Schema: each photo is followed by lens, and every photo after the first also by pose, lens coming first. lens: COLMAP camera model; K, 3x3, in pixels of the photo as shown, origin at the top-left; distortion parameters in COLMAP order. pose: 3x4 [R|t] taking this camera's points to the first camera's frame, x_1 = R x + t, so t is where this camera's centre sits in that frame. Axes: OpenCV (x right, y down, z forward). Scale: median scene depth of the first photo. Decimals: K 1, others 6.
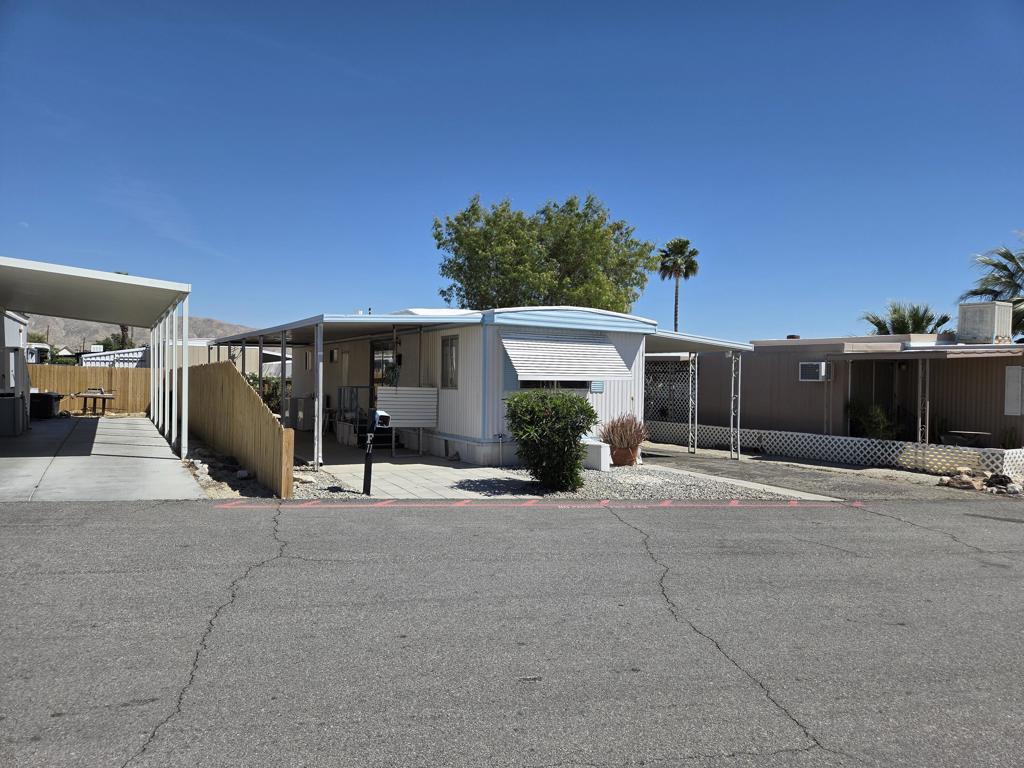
lens RADIAL K [[683.7, 0, 514.4], [0, 683.7, 389.3], [0, 0, 1]] dist [0.077697, 0.000385]
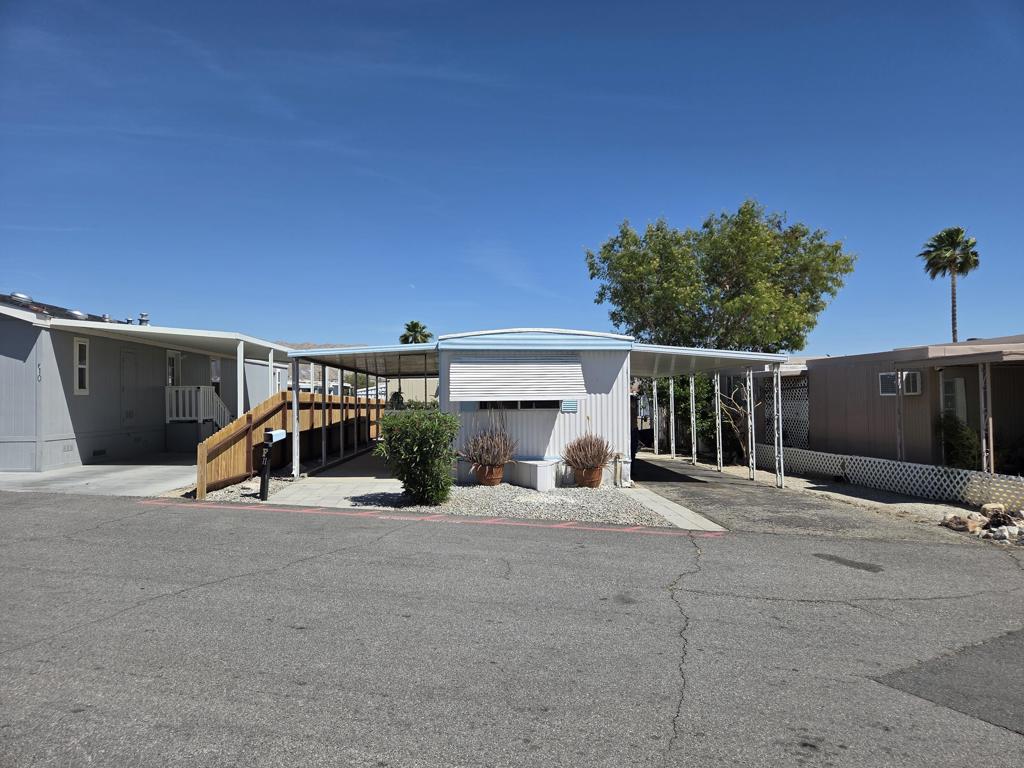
lens RADIAL K [[677.5, 0, 512.0], [0, 677.5, 384.0], [0, 0, 1]] dist [0.051136, 0.000254]
pose [[0.890880, -0.034714, -0.452910, 0.443059], [0.013585, 0.998666, -0.049823, 0.010283], [0.454036, 0.038234, 0.890163, 0.080035]]
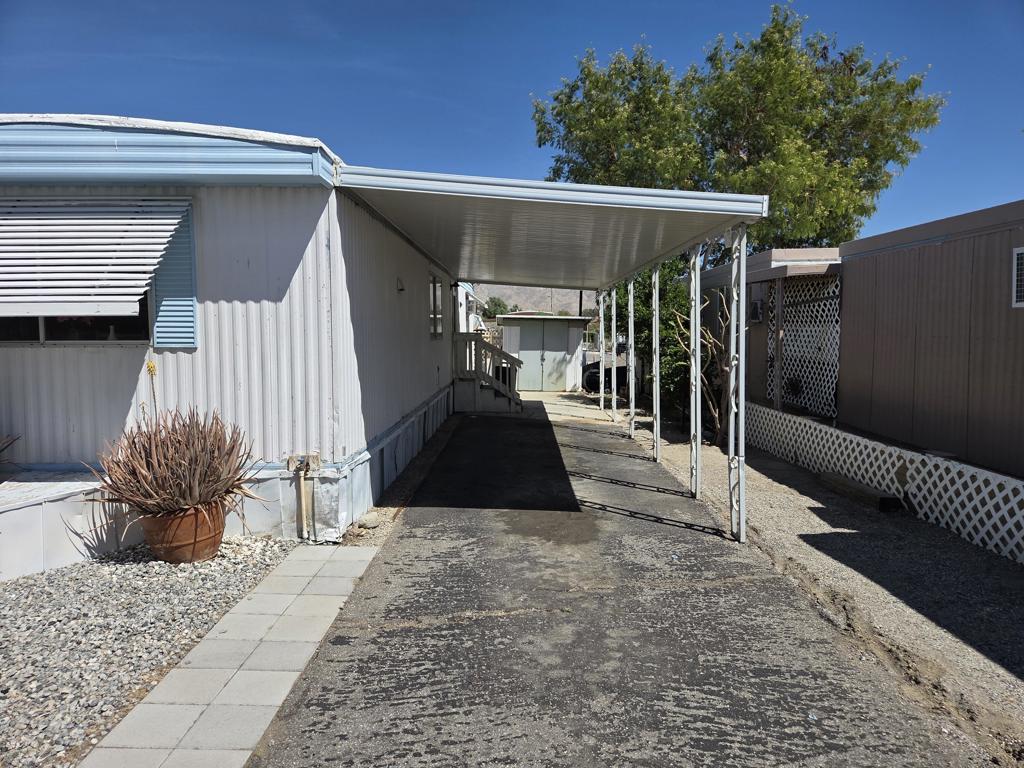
lens RADIAL K [[679.5, 0, 518.0], [0, 679.5, 376.0], [0, 0, 1]] dist [0.027752, 0.000214]
pose [[0.858099, 0.014740, -0.513273, 0.429313], [0.009523, 0.998959, 0.044608, 0.003441], [0.513396, -0.043166, 0.857066, 0.696035]]
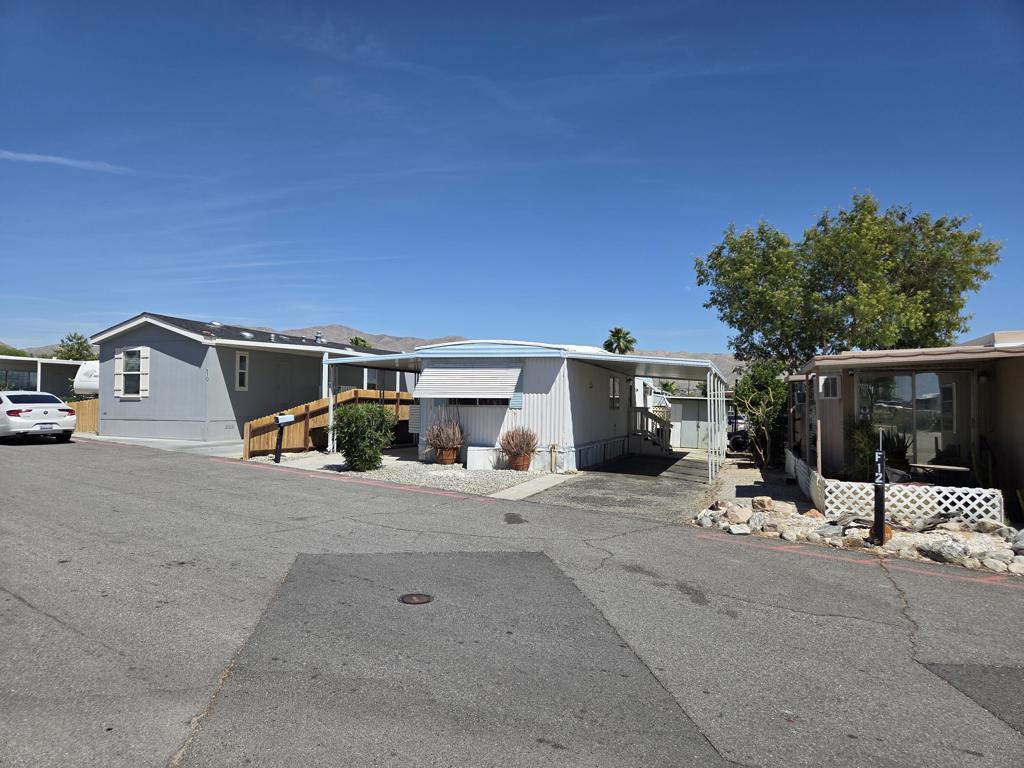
lens RADIAL K [[677.5, 0, 512.0], [0, 677.5, 384.0], [0, 0, 1]] dist [0.051136, 0.000254]
pose [[0.643510, -0.031921, -0.764772, 0.922024], [-0.016828, 0.998299, -0.055829, 0.024914], [0.765253, 0.048796, 0.641878, 0.209121]]
